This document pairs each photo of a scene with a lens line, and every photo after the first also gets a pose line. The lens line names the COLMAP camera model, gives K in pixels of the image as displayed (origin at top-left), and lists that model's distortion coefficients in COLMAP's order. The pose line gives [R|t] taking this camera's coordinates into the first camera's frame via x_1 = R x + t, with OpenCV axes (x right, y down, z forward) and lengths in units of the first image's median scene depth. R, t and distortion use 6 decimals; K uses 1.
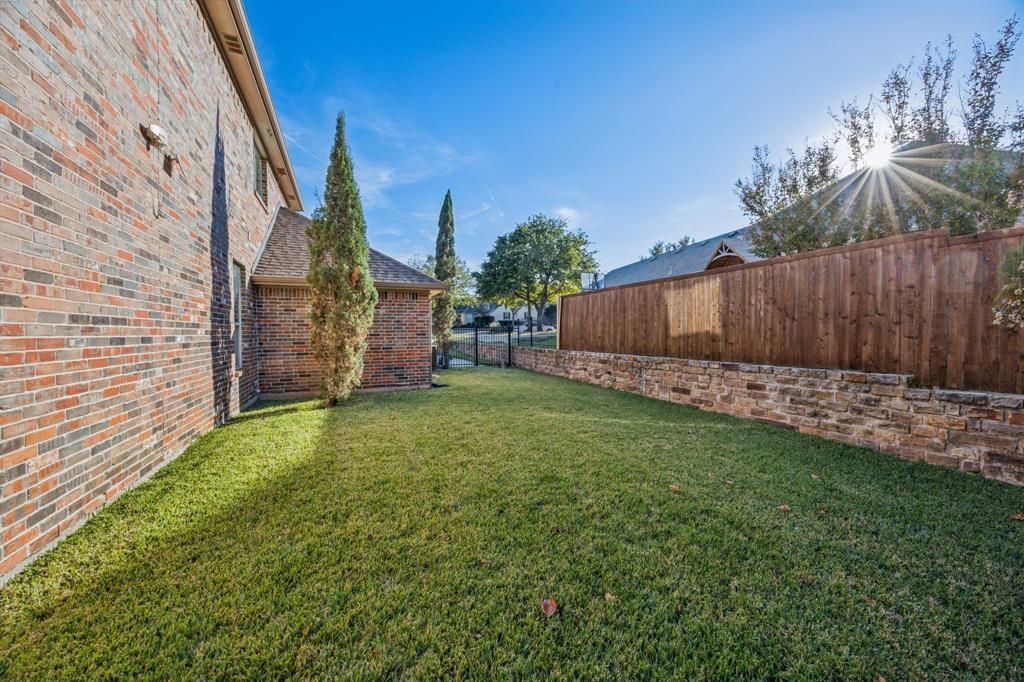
lens RADIAL K [[396.4, 0, 509.2], [0, 396.4, 338.1], [0, 0, 1]] dist [0.001395, 0.000159]
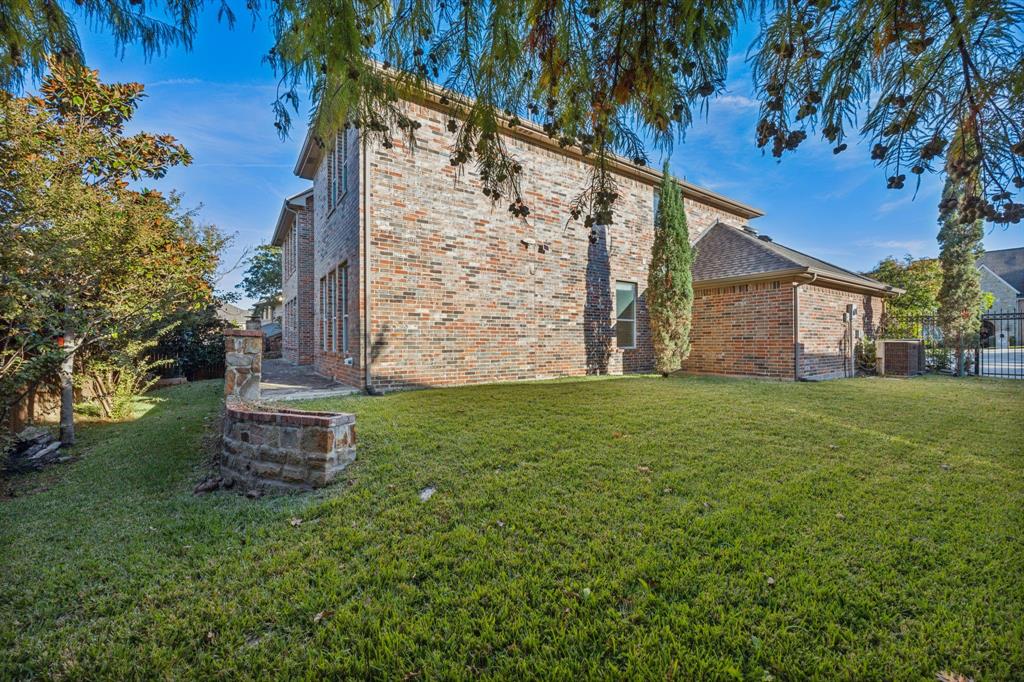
lens RADIAL K [[396.4, 0, 506.4], [0, 396.4, 340.5], [0, 0, 1]] dist [0.001395, 0.000159]
pose [[0.207123, 0.005547, -0.978299, 1.836035], [-0.011159, 0.999932, 0.003307, 0.111809], [0.978251, 0.010232, 0.207171, 0.468460]]
